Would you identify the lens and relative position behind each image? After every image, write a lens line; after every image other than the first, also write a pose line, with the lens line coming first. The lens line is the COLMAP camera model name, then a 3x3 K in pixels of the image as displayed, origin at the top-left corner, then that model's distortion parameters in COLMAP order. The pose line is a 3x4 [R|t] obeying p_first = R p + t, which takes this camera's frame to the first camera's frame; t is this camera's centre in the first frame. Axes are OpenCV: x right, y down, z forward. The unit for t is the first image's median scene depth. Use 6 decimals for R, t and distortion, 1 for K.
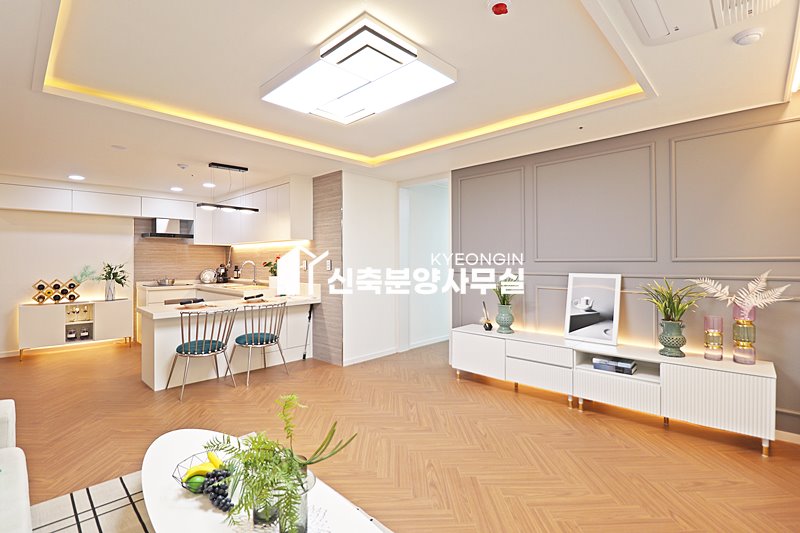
lens RADIAL K [[371.6, 0, 398.5], [0, 371.6, 259.0], [0, 0, 1]] dist [-0.002215, -0.016597]
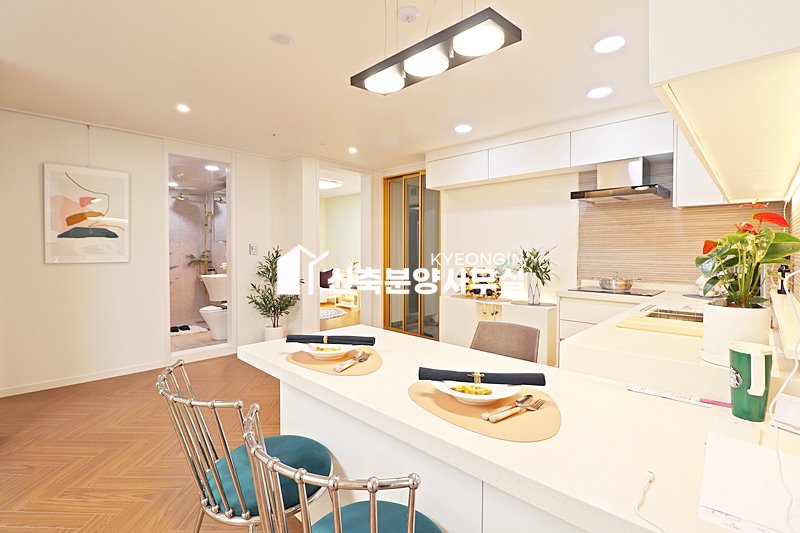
lens RADIAL K [[371.6, 0, 398.5], [0, 371.6, 259.0], [0, 0, 1]] dist [-0.002215, -0.016597]
pose [[-0.008690, 0.029529, -0.999526, -0.129180], [0.001348, 0.999563, 0.029518, 0.012531], [0.999961, -0.001091, -0.008726, 0.829721]]
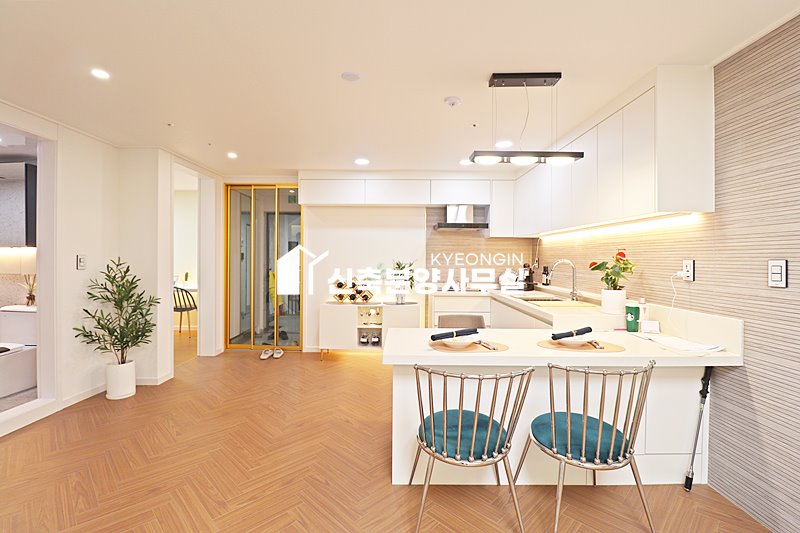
lens RADIAL K [[371.6, 0, 398.5], [0, 371.6, 259.0], [0, 0, 1]] dist [-0.002215, -0.016597]
pose [[0.690420, 0.008908, -0.723354, -0.168095], [-0.005701, 0.999960, 0.006873, 0.001784], [0.723387, -0.000621, 0.690443, 0.428161]]
